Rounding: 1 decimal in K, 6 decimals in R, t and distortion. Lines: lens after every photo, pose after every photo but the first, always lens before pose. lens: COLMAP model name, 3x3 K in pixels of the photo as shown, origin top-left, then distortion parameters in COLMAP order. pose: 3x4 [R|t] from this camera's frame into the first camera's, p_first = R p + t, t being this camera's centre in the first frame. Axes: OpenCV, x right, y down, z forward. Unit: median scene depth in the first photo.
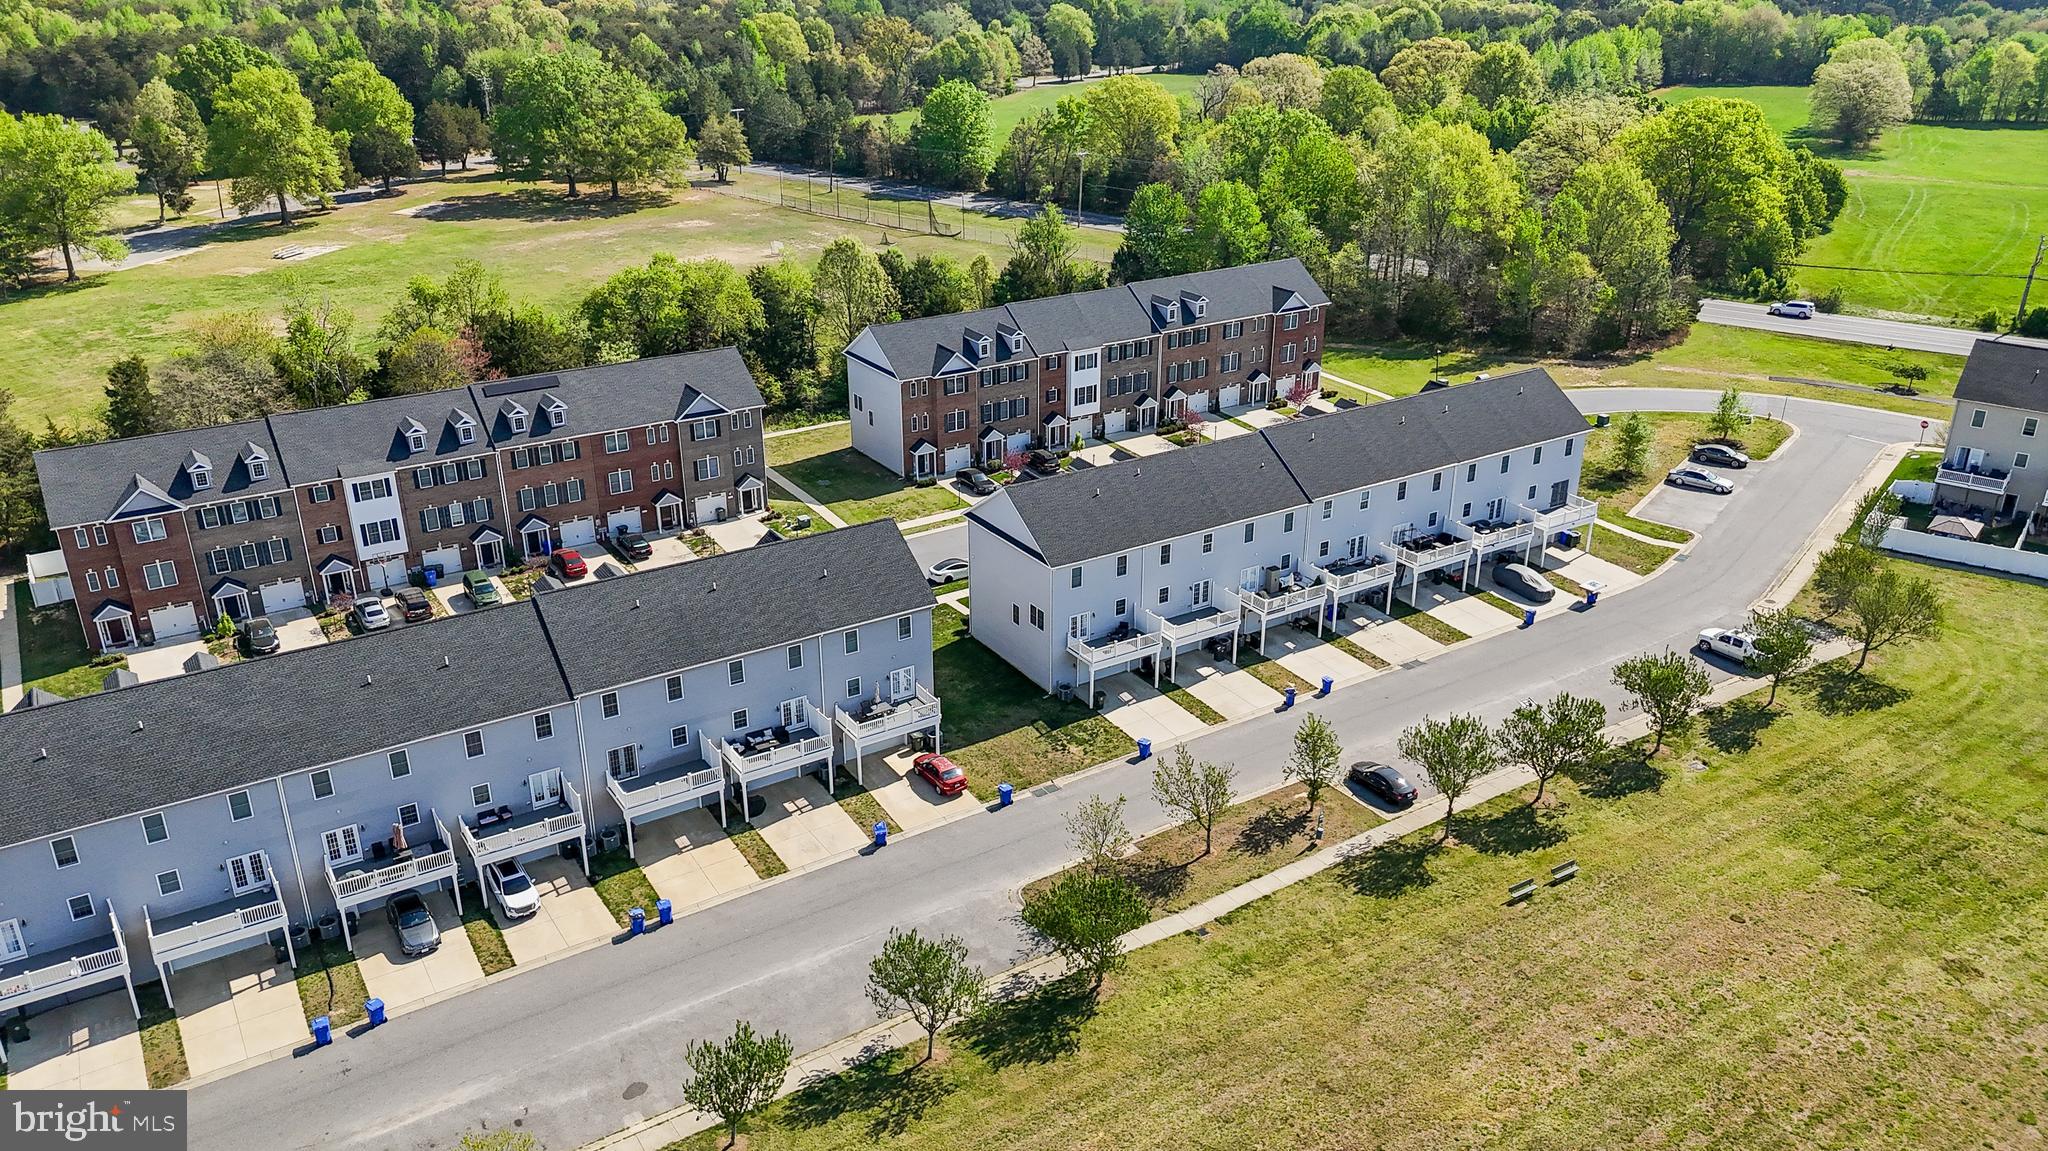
lens RADIAL K [[1505.9, 0, 1025.6], [0, 1505.9, 608.3], [0, 0, 1]] dist [0.087715, -0.120720]
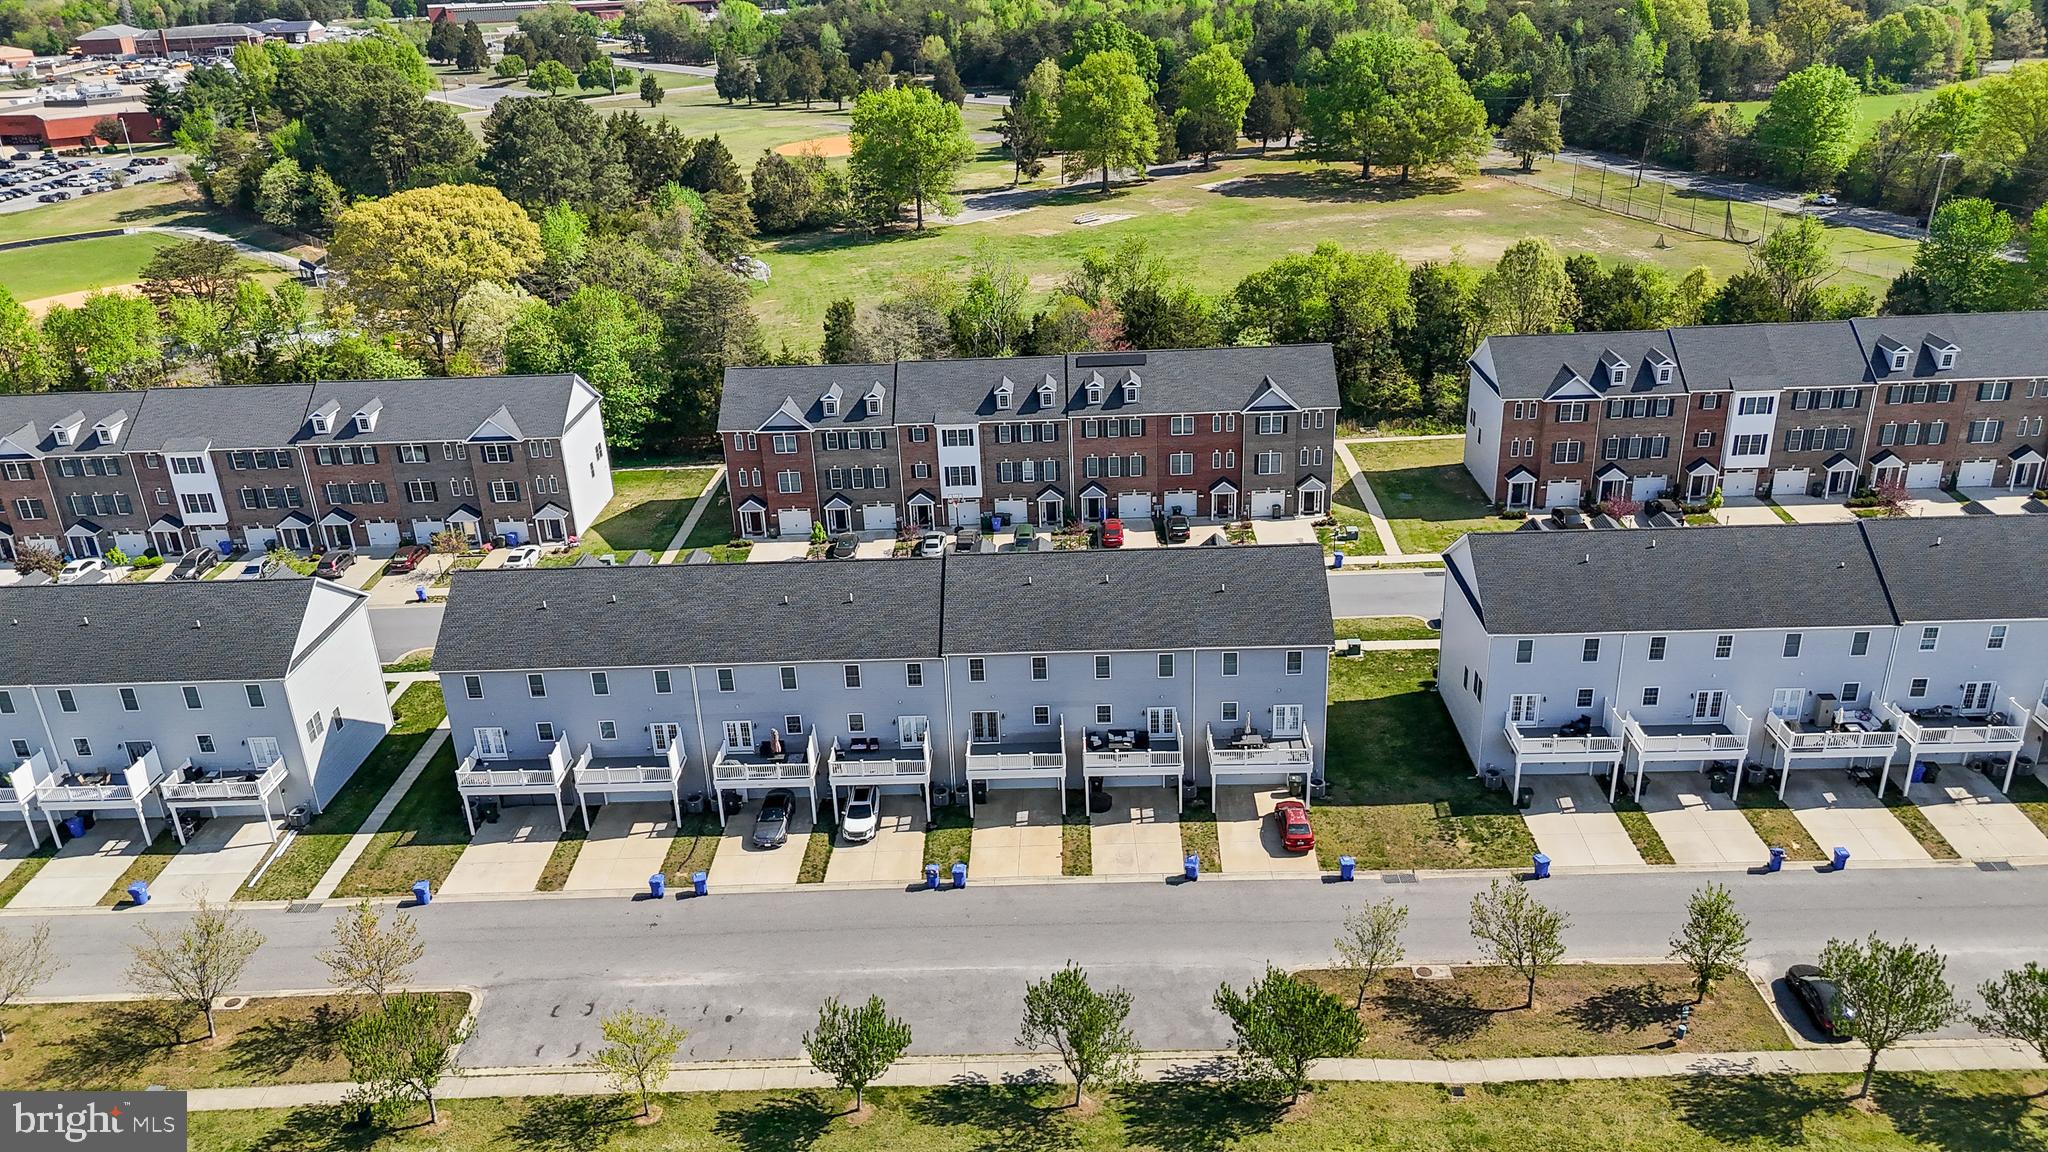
lens RADIAL K [[1511.3, 0, 1024.0], [0, 1511.3, 576.0], [0, 0, 1]] dist [0.097783, -0.125951]
pose [[0.826882, 0.192605, -0.528365, 0.213188], [-0.195875, 0.979330, 0.050454, -0.043029], [0.527161, 0.061774, 0.847517, 0.090352]]
